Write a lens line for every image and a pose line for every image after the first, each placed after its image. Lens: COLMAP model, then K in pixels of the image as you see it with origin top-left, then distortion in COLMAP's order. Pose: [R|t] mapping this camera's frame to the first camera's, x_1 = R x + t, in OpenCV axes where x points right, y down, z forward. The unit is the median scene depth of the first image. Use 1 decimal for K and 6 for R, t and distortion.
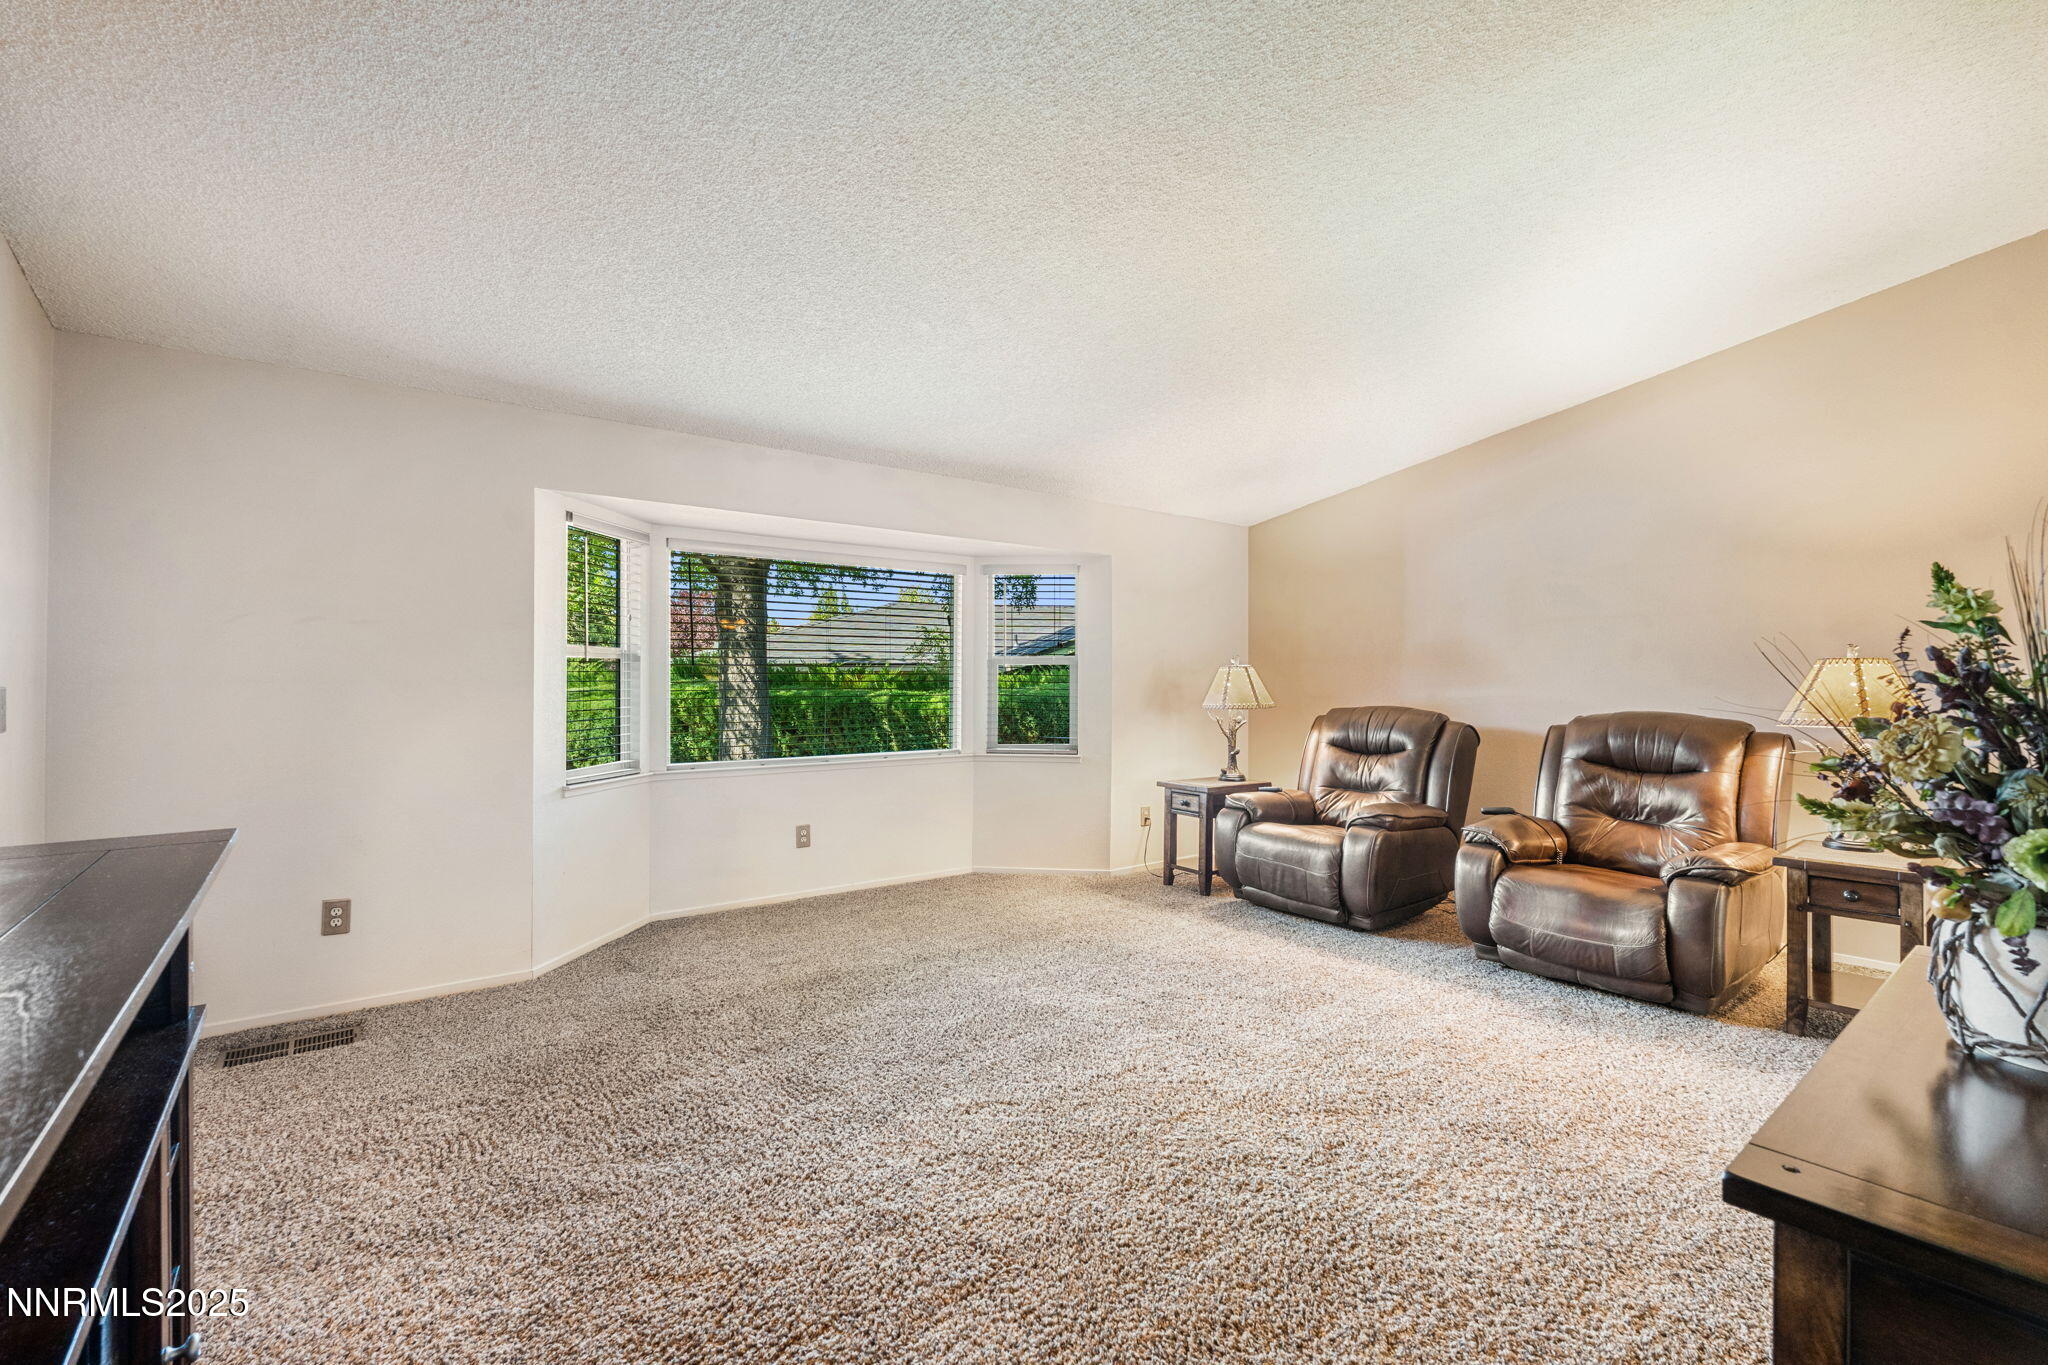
lens RADIAL K [[891.8, 0, 1026.0], [0, 891.8, 680.7], [0, 0, 1]] dist [0.000523, -0.000007]
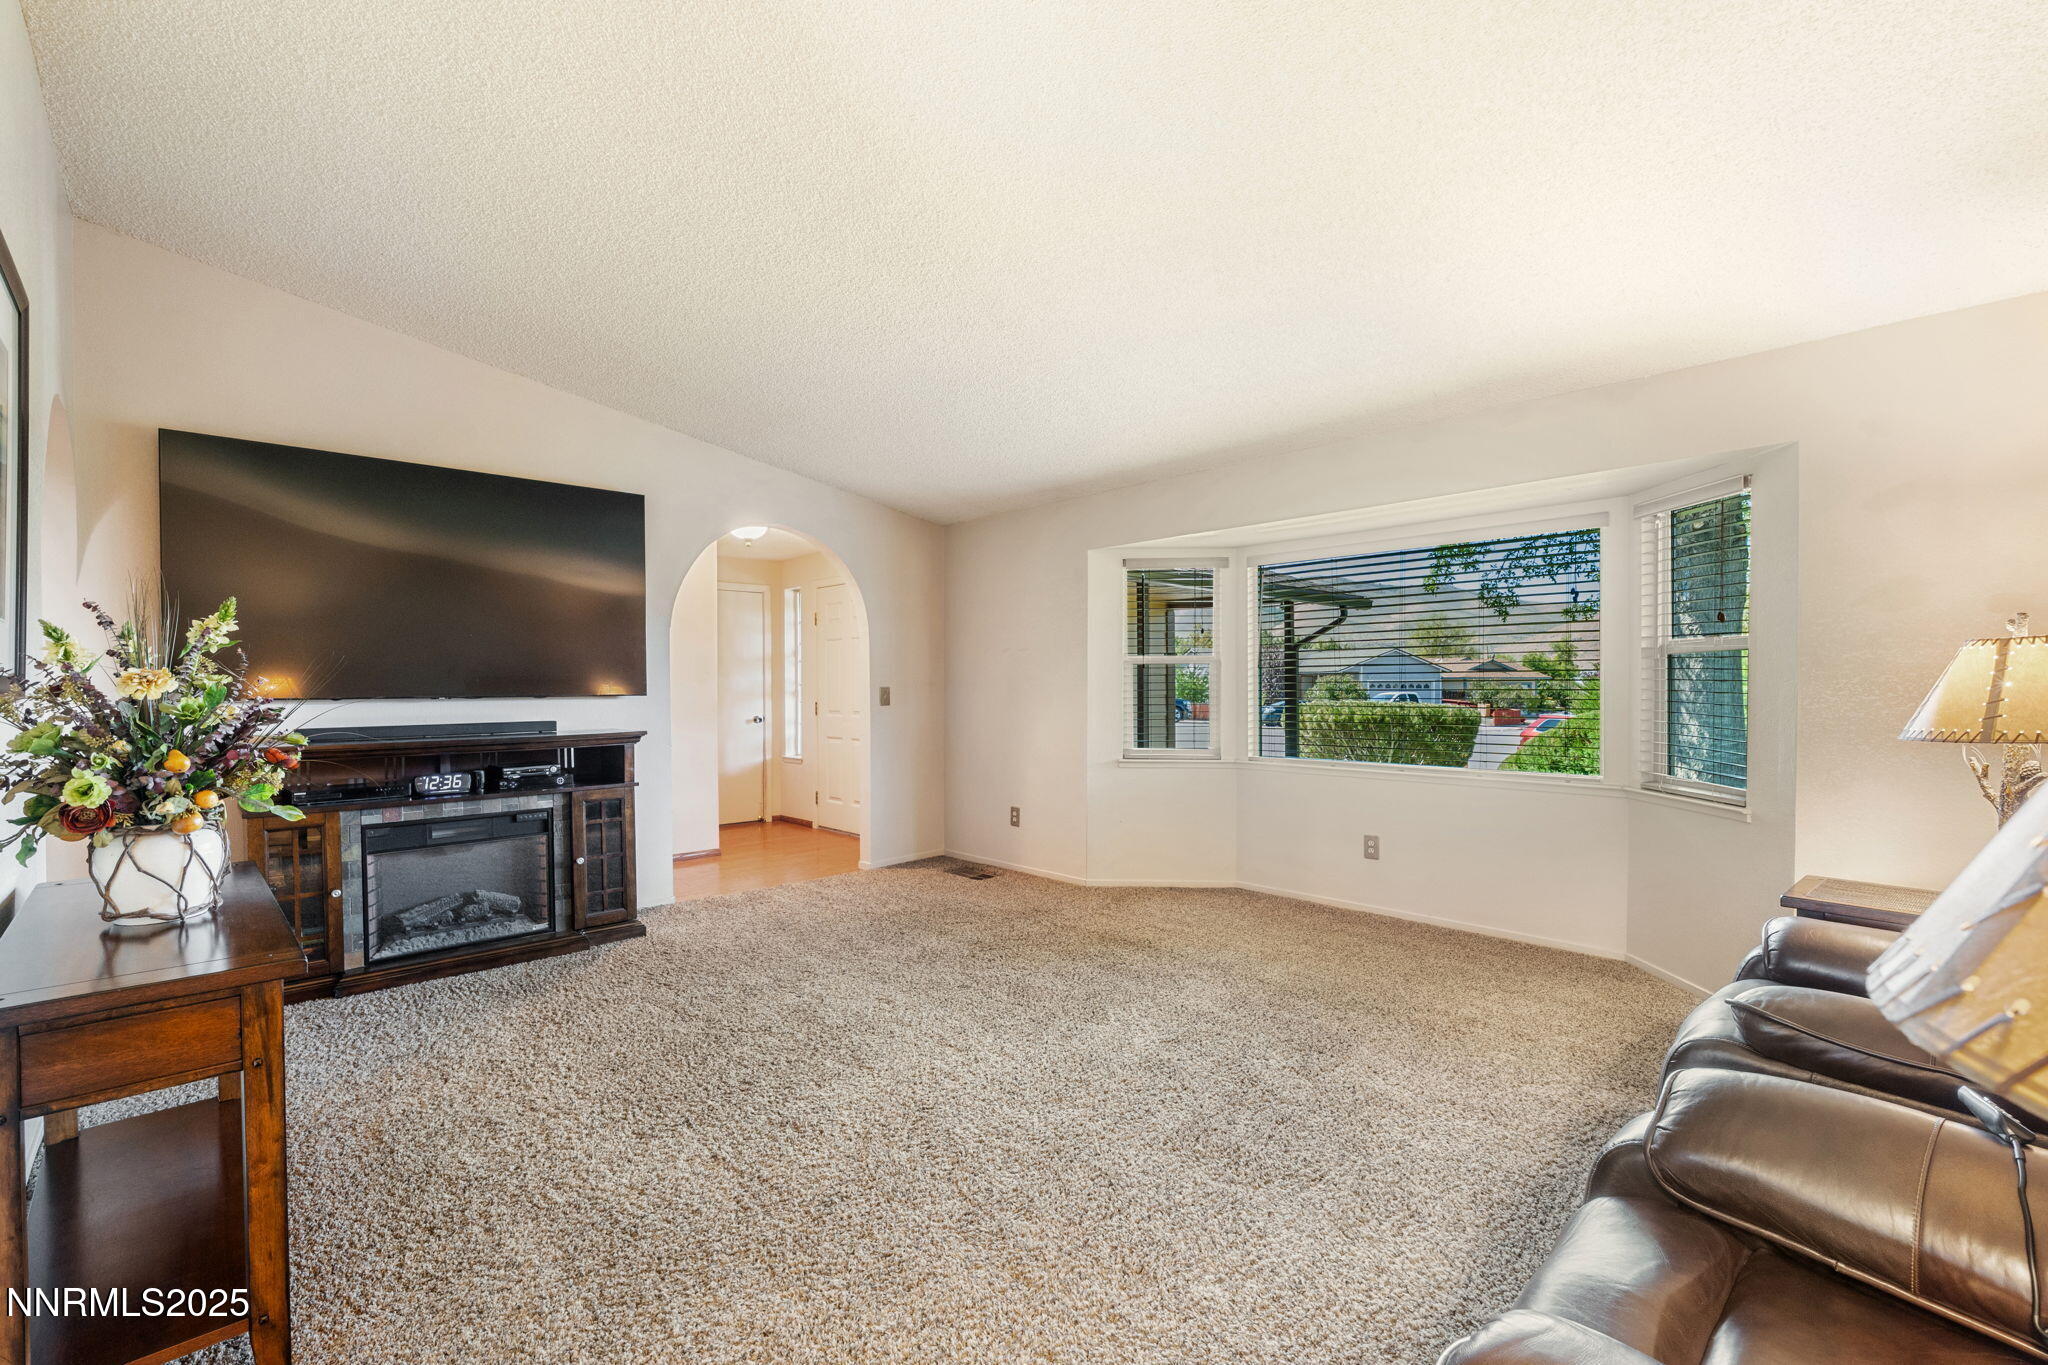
lens RADIAL K [[912.1, 0, 1020.8], [0, 912.1, 690.8], [0, 0, 1]] dist [0.002070, -0.000100]
pose [[0.085162, 0.004944, -0.996355, 0.726215], [0.008389, 0.999949, 0.005679, 0.002214], [0.996332, -0.008842, 0.085116, 0.596479]]
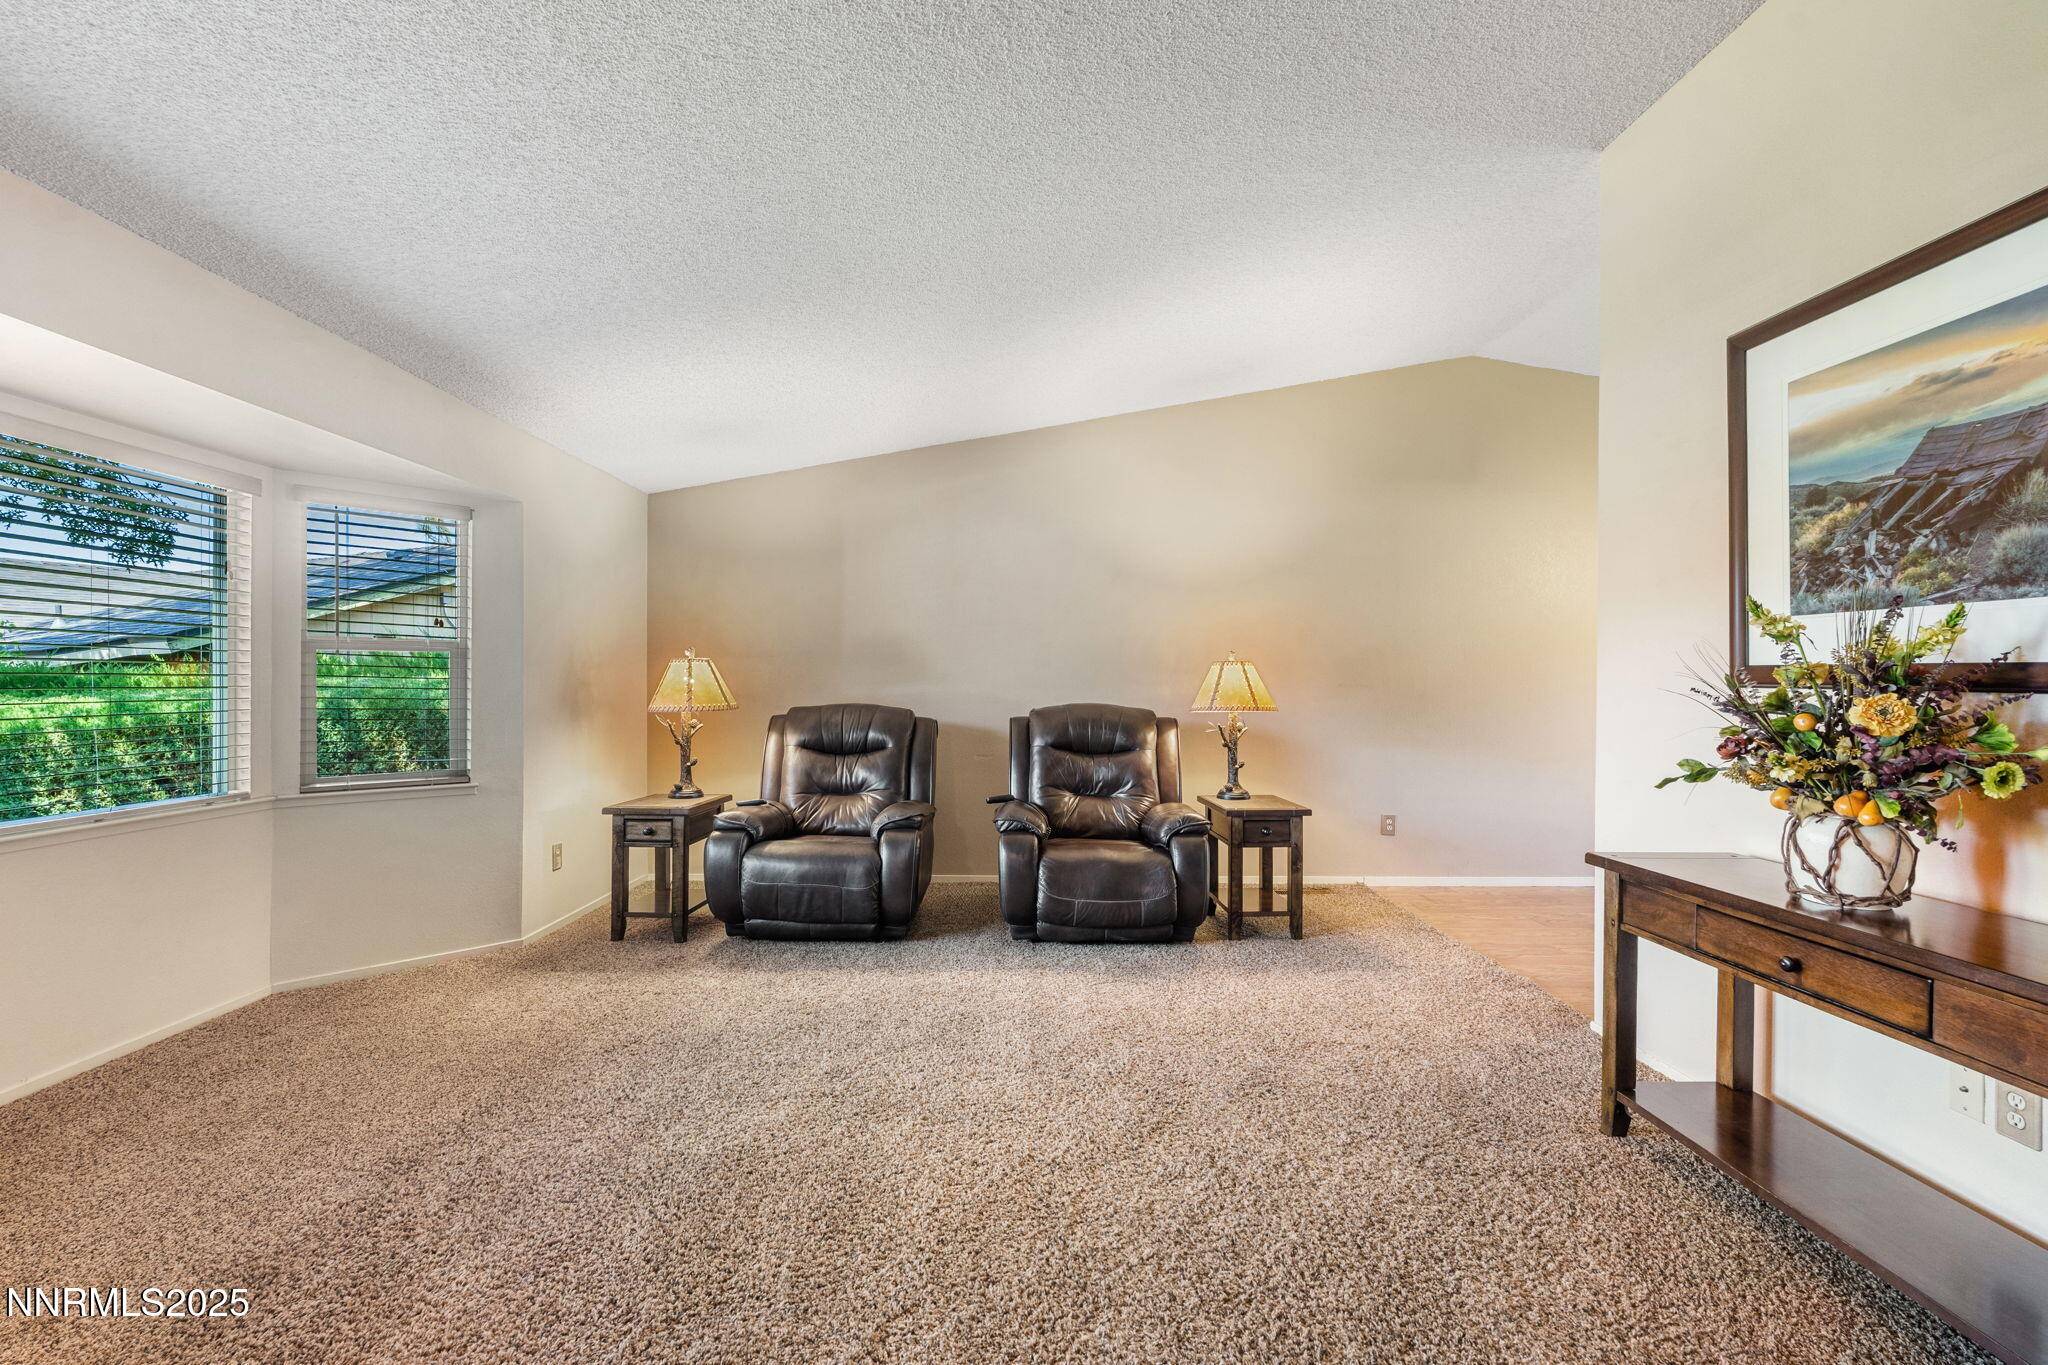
lens RADIAL K [[884.8, 0, 1012.4], [0, 884.8, 695.2], [0, 0, 1]] dist [-0.004967, -0.000261]
pose [[0.617650, -0.011254, 0.786372, -0.266424], [-0.002602, 0.999863, 0.016353, 0.003399], [-0.786449, -0.012146, 0.617536, 0.299158]]
